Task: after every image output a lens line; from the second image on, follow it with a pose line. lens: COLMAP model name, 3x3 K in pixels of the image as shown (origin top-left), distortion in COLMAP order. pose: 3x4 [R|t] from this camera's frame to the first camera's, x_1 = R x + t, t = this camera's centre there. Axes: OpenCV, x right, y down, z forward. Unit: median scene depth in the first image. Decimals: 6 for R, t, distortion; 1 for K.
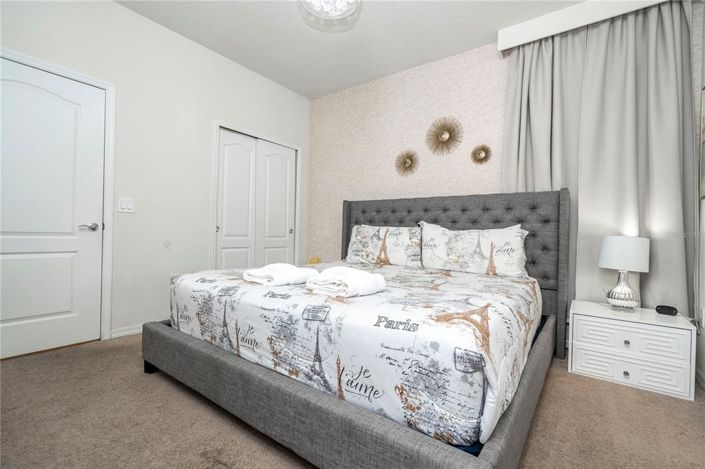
lens RADIAL K [[318.5, 0, 354.4], [0, 318.5, 235.1], [0, 0, 1]] dist [-0.002439, 0.001051]
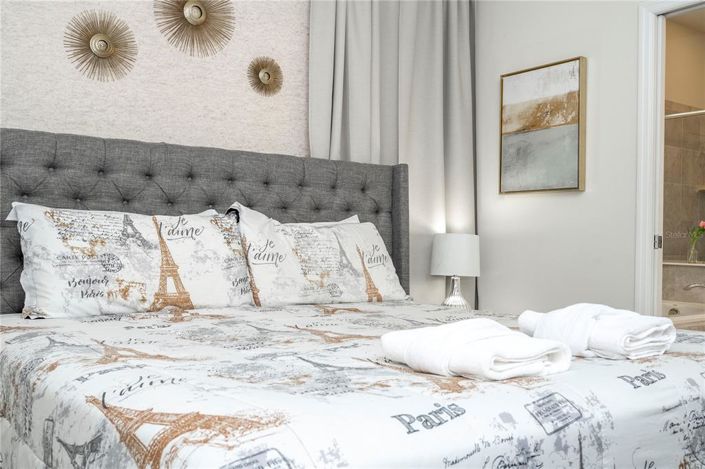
lens RADIAL K [[688.2, 0, 354.0], [0, 688.2, 236.9], [0, 0, 1]] dist [0.011044, 0.002762]
pose [[0.297825, -0.019014, 0.954431, -0.661981], [-0.007818, 0.999720, 0.022356, -0.018720], [-0.954588, -0.014120, 0.297593, 0.549373]]
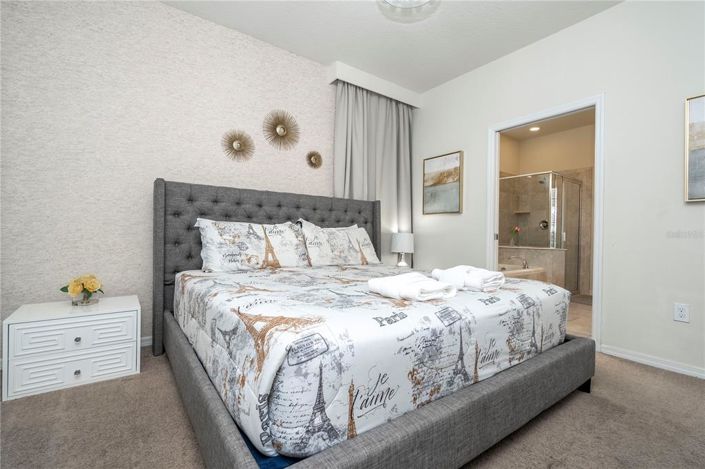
lens RADIAL K [[318.5, 0, 354.4], [0, 318.5, 235.1], [0, 0, 1]] dist [-0.002439, 0.001051]
pose [[0.300322, -0.020945, 0.953608, -0.658065], [-0.008510, 0.999660, 0.024637, -0.018605], [-0.953800, -0.015515, 0.300041, 0.550665]]
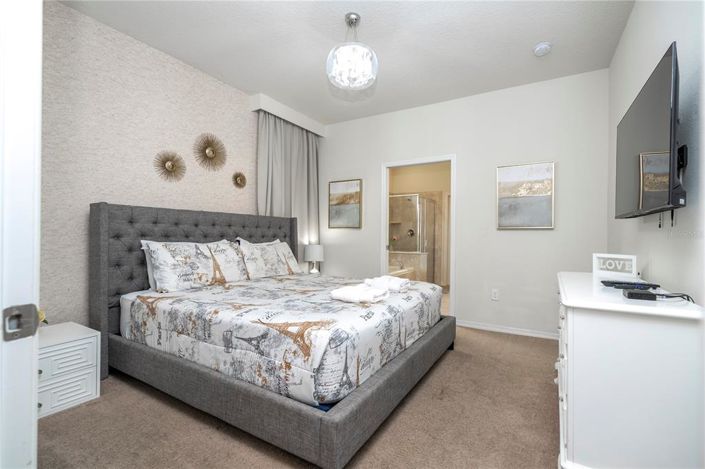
lens RADIAL K [[318.5, 0, 354.4], [0, 318.5, 235.1], [0, 0, 1]] dist [-0.002439, 0.001051]
pose [[-0.095197, -0.025436, 0.995133, -0.897278], [-0.012657, 0.999624, 0.024340, -0.082147], [-0.995378, -0.010279, -0.095484, 0.707279]]
